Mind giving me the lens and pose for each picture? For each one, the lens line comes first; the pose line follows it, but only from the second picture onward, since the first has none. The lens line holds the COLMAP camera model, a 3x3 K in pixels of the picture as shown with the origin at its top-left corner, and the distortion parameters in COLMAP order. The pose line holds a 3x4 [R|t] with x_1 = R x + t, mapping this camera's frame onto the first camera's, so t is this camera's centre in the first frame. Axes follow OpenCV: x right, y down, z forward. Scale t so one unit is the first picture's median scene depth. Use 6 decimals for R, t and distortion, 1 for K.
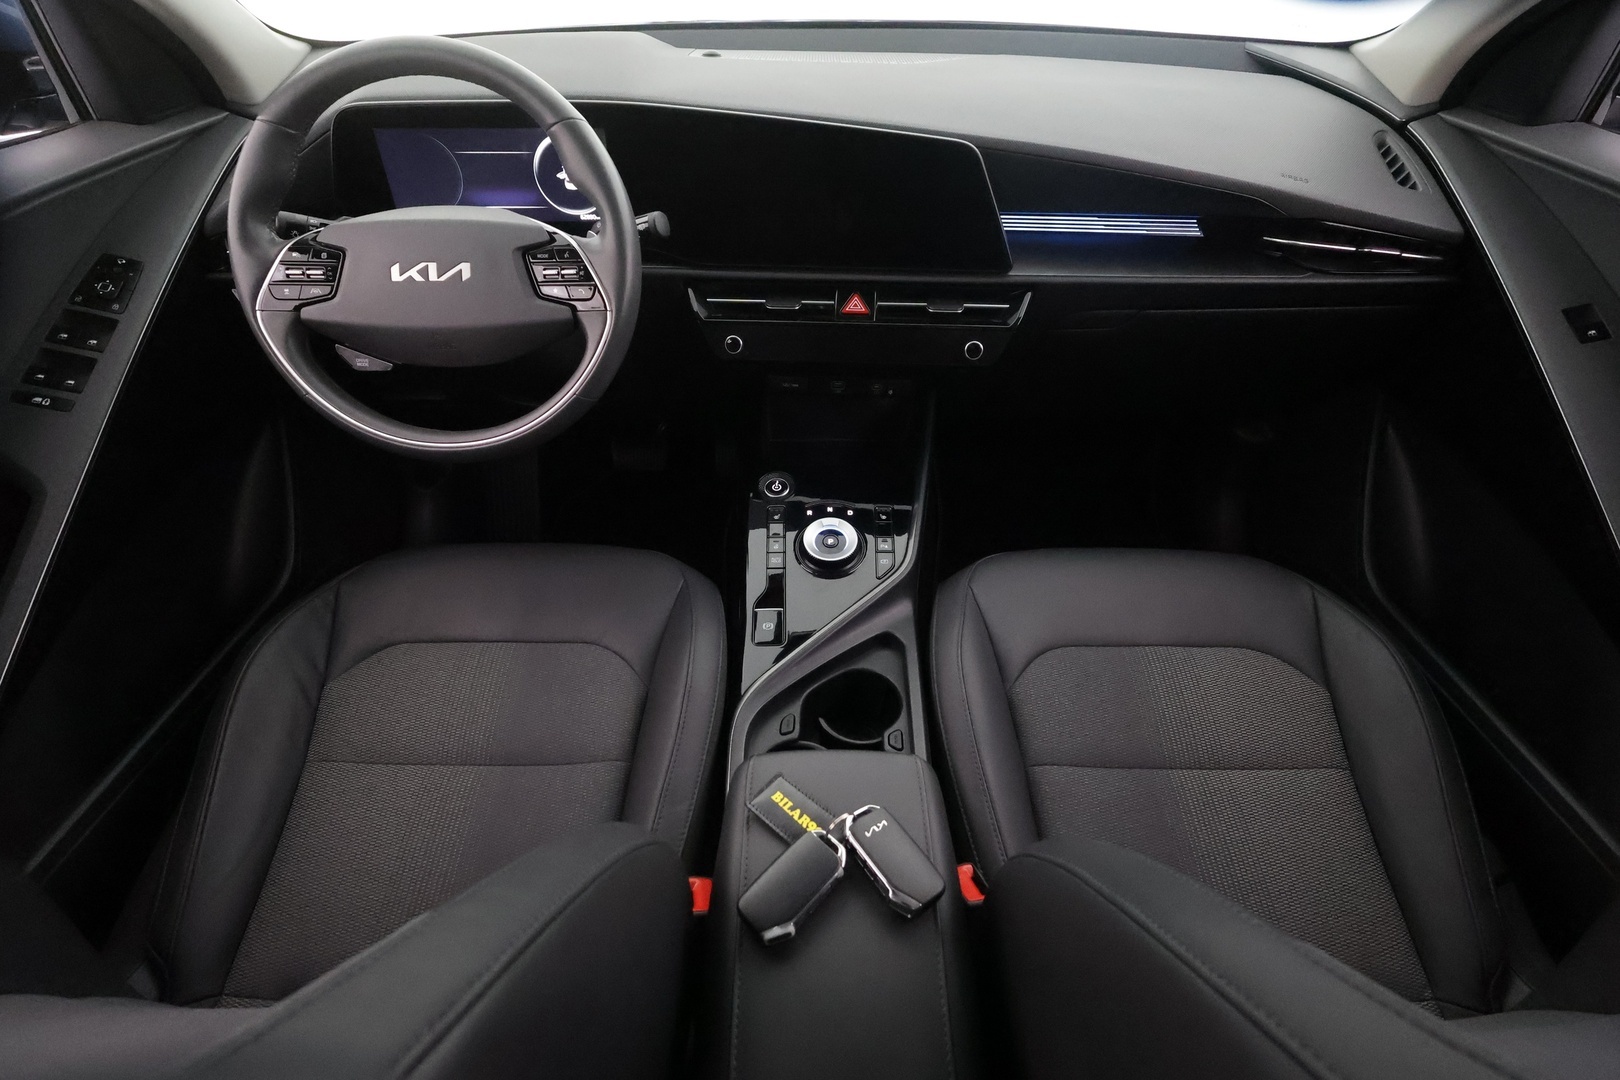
lens RADIAL K [[743.4, 0, 810.0], [0, 743.4, 540.0], [0, 0, 1]] dist [-0.001182, 0.001269]
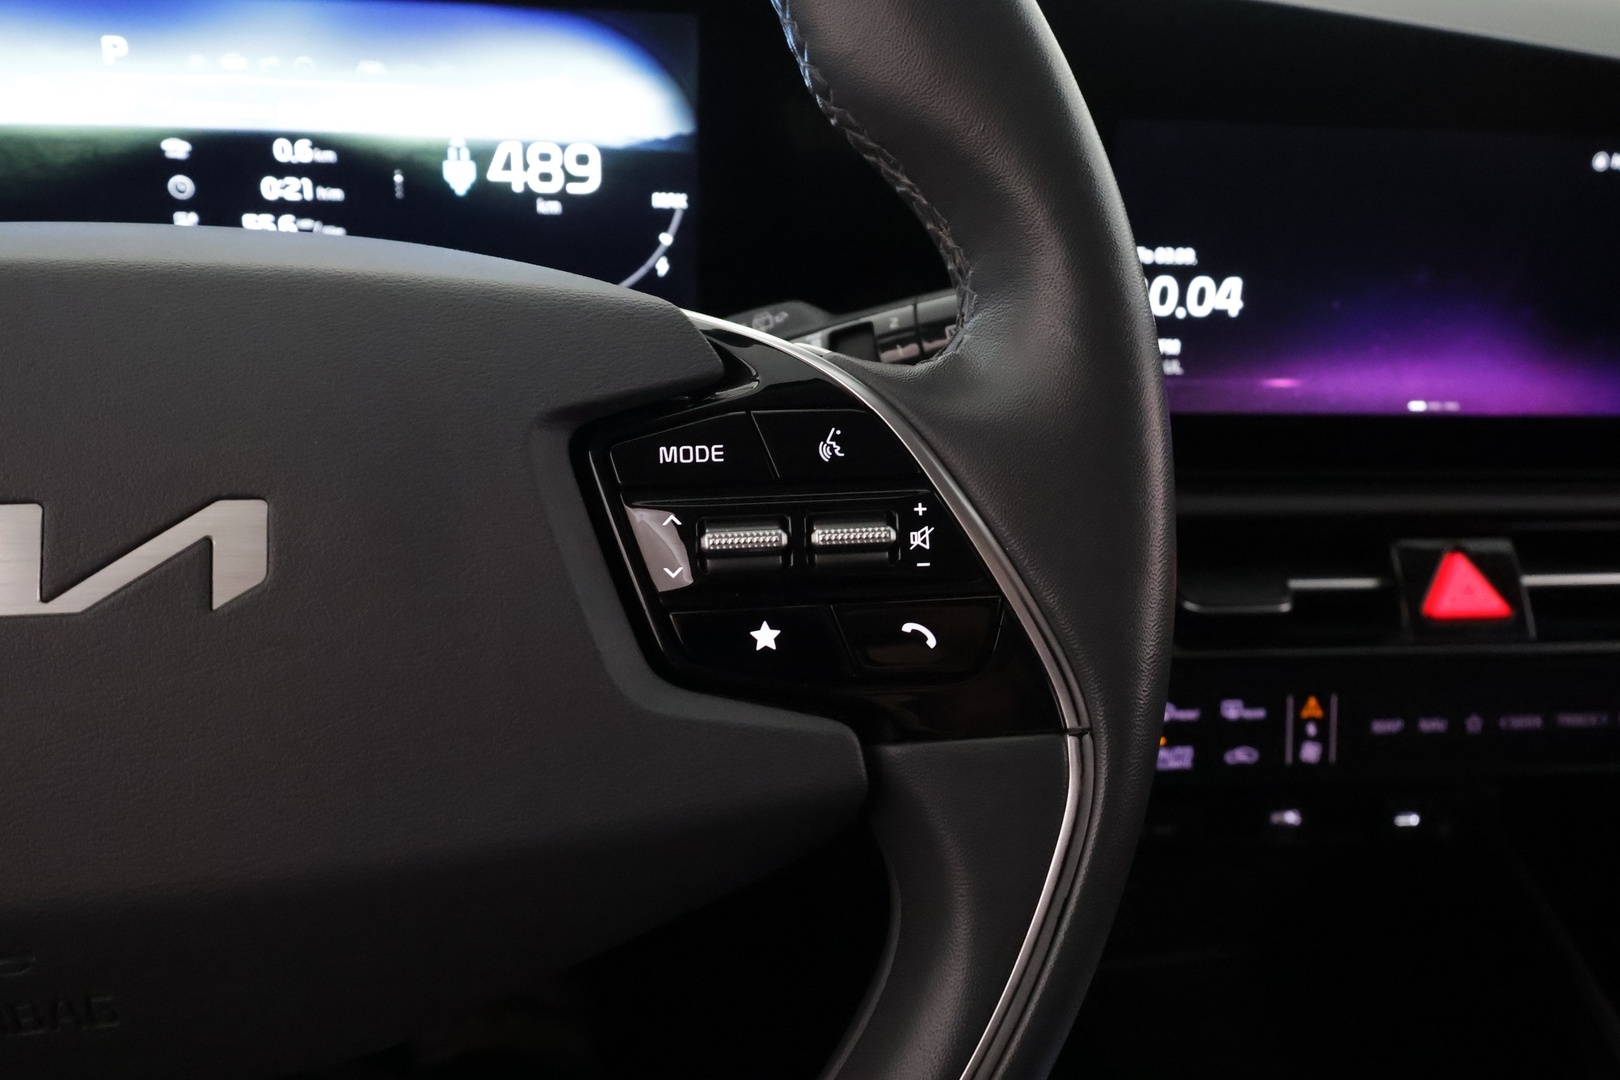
lens RADIAL K [[1271.6, 0, 810.0], [0, 1271.6, 540.0], [0, 0, 1]] dist [0.003088, 0.003847]
pose [[0.977795, -0.033355, 0.206892, -0.345477], [0.092316, 0.954857, -0.282356, -0.237230], [-0.188135, 0.295186, 0.936734, 0.620460]]
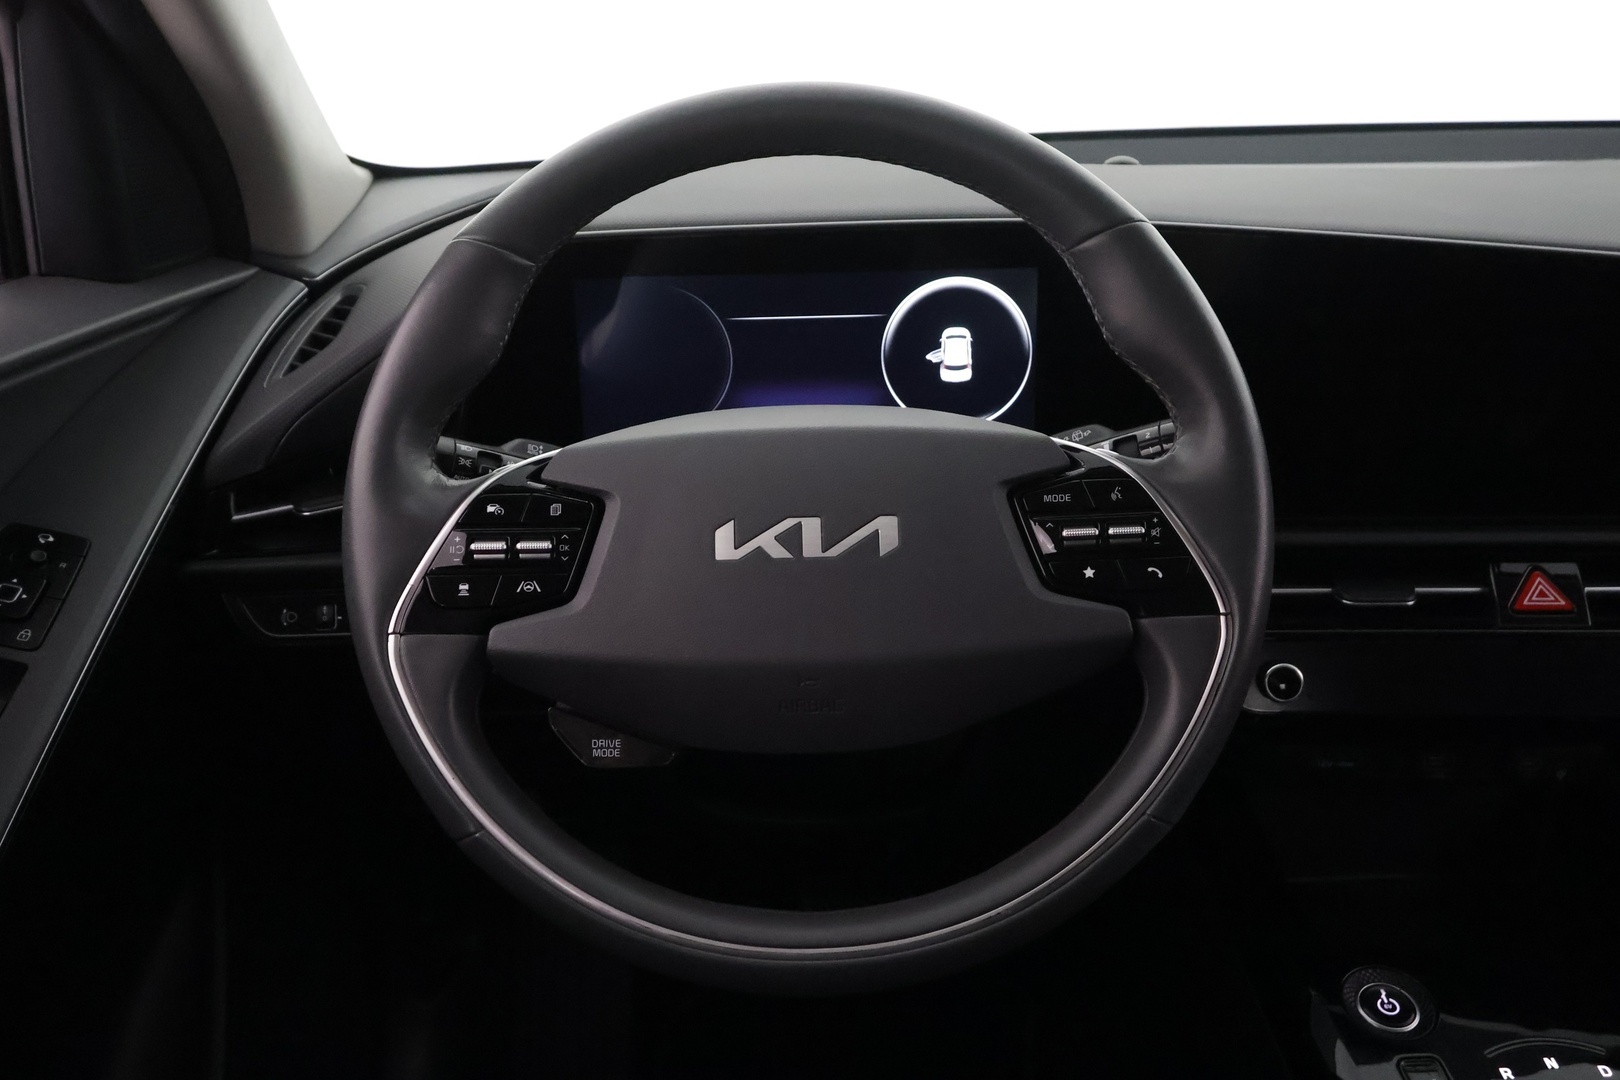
lens RADIAL K [[1271.6, 0, 810.0], [0, 1271.6, 540.0], [0, 0, 1]] dist [0.003088, 0.003847]
pose [[0.999676, -0.025425, -0.001055, -0.440181], [0.023392, 0.934458, -0.355305, -0.084264], [0.010019, 0.355165, 0.934750, 0.269199]]
